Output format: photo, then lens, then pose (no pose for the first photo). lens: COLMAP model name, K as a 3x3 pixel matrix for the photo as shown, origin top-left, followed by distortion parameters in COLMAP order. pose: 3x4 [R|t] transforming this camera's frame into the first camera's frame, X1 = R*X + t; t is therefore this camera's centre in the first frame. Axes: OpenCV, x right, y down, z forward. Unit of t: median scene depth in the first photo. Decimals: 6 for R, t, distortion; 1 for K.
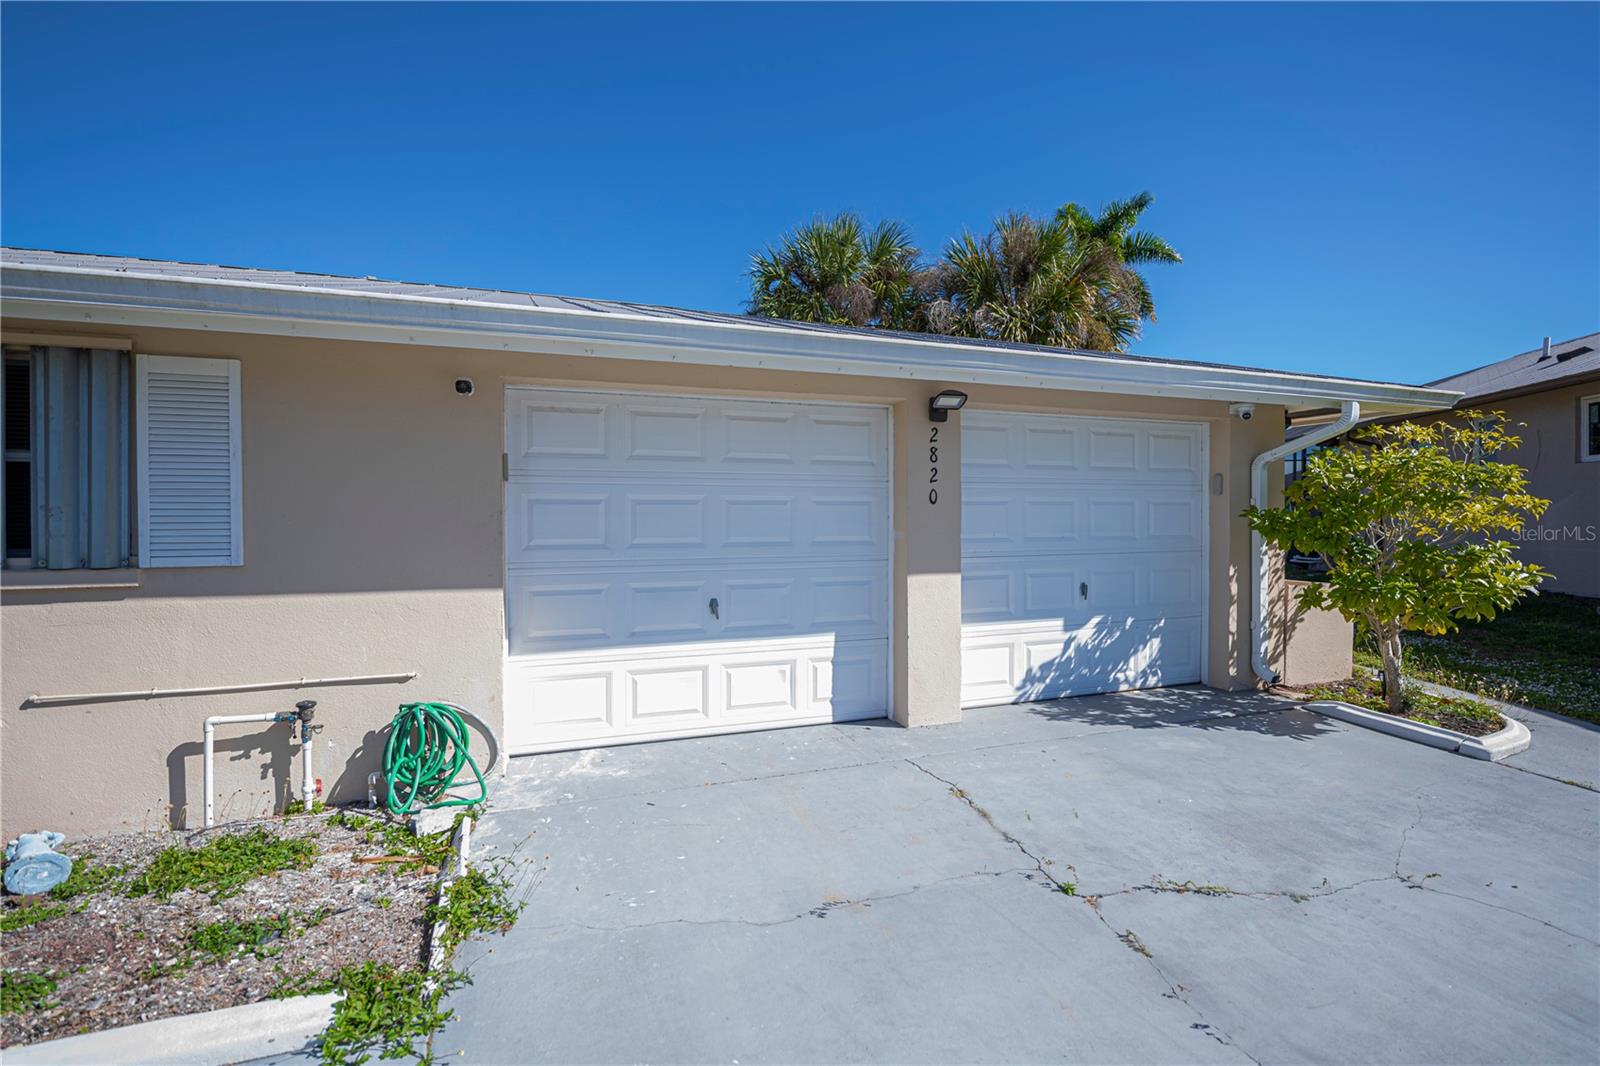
lens RADIAL K [[760.2, 0, 805.2], [0, 760.2, 531.3], [0, 0, 1]] dist [-0.005042, -0.000848]
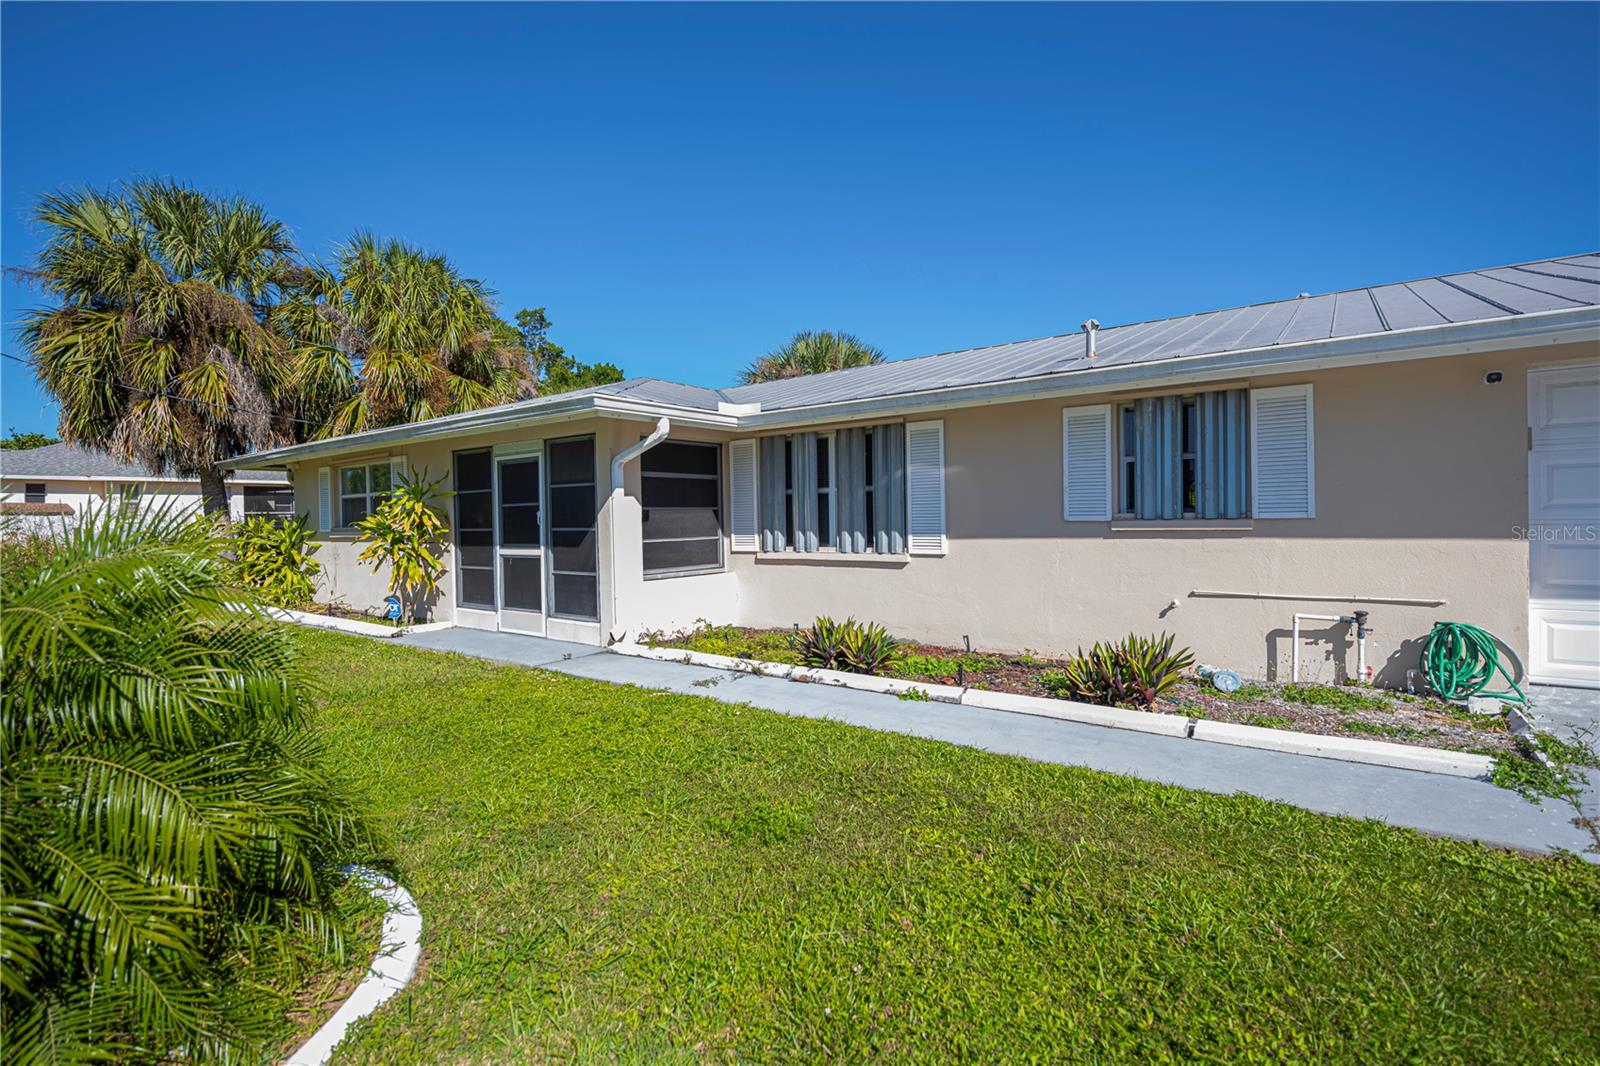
lens RADIAL K [[760.2, 0, 814.1], [0, 760.2, 524.4], [0, 0, 1]] dist [-0.005042, -0.000848]
pose [[0.555583, 0.007282, -0.831429, -0.031394], [0.007114, 0.999883, 0.013511, 0.029832], [0.831431, -0.013421, 0.555467, -0.682851]]
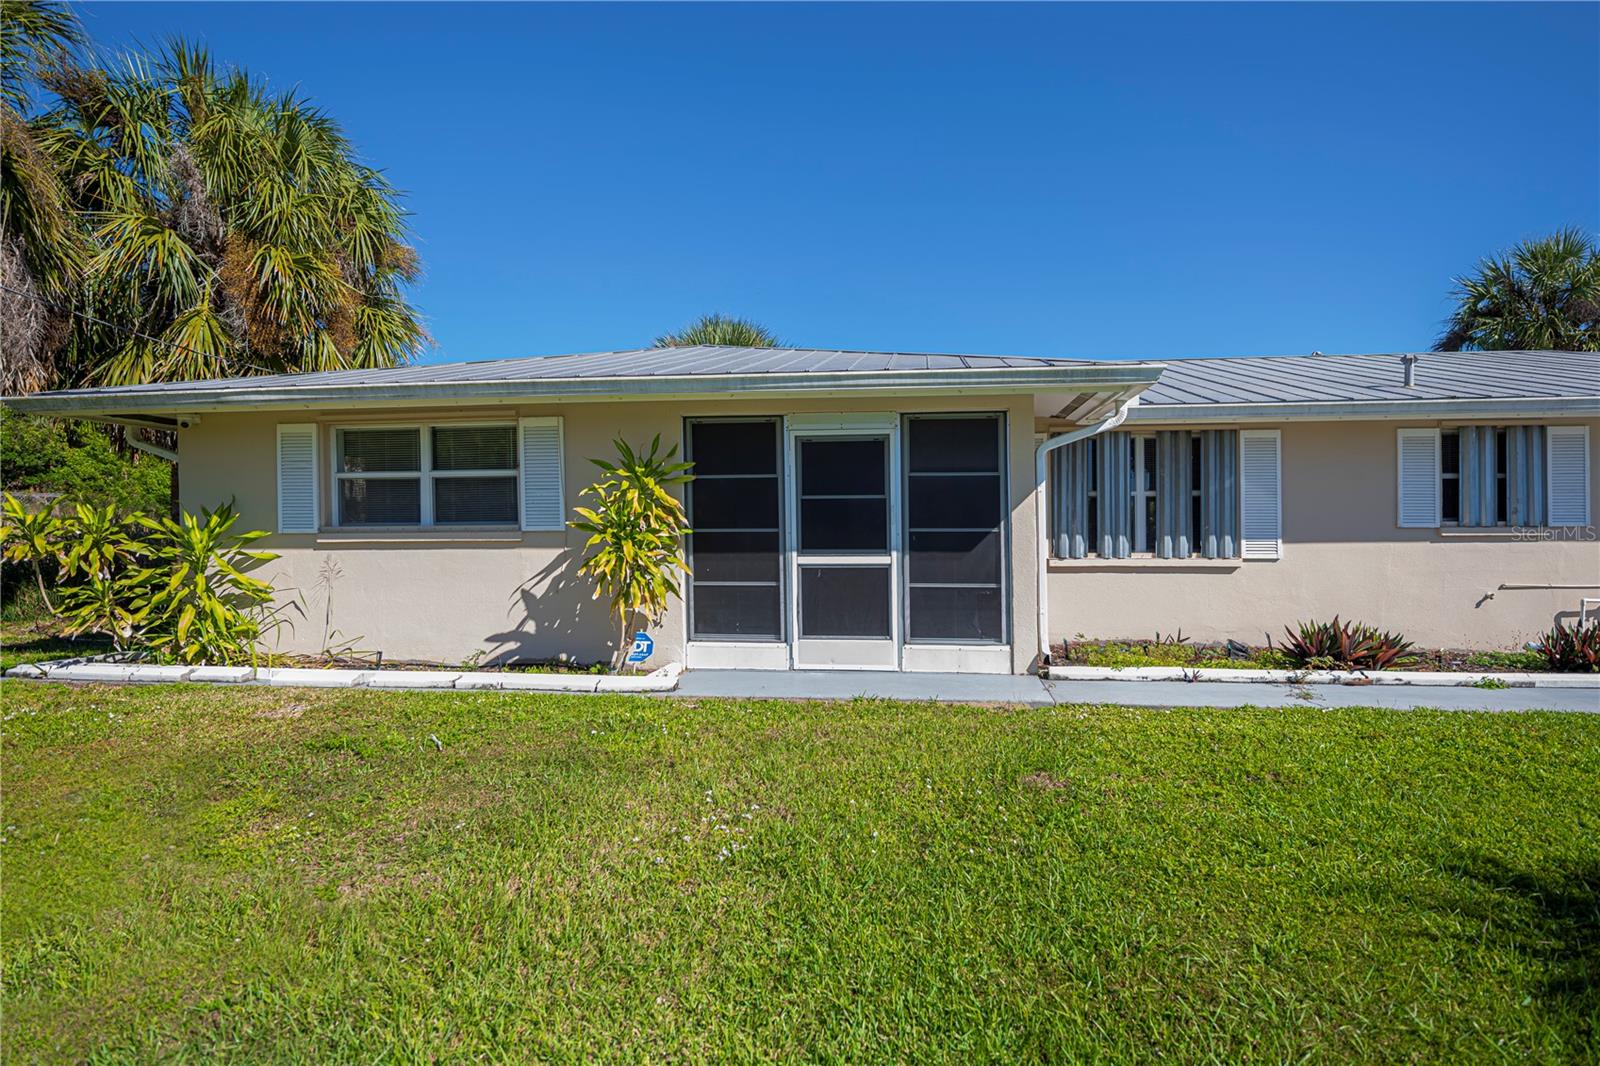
lens RADIAL K [[760.2, 0, 804.2], [0, 760.2, 544.9], [0, 0, 1]] dist [-0.005042, -0.000848]
pose [[0.903916, 0.012703, -0.427520, -1.776070], [-0.007016, 0.999865, 0.014876, 0.079132], [0.427652, -0.010447, 0.903883, -1.740259]]
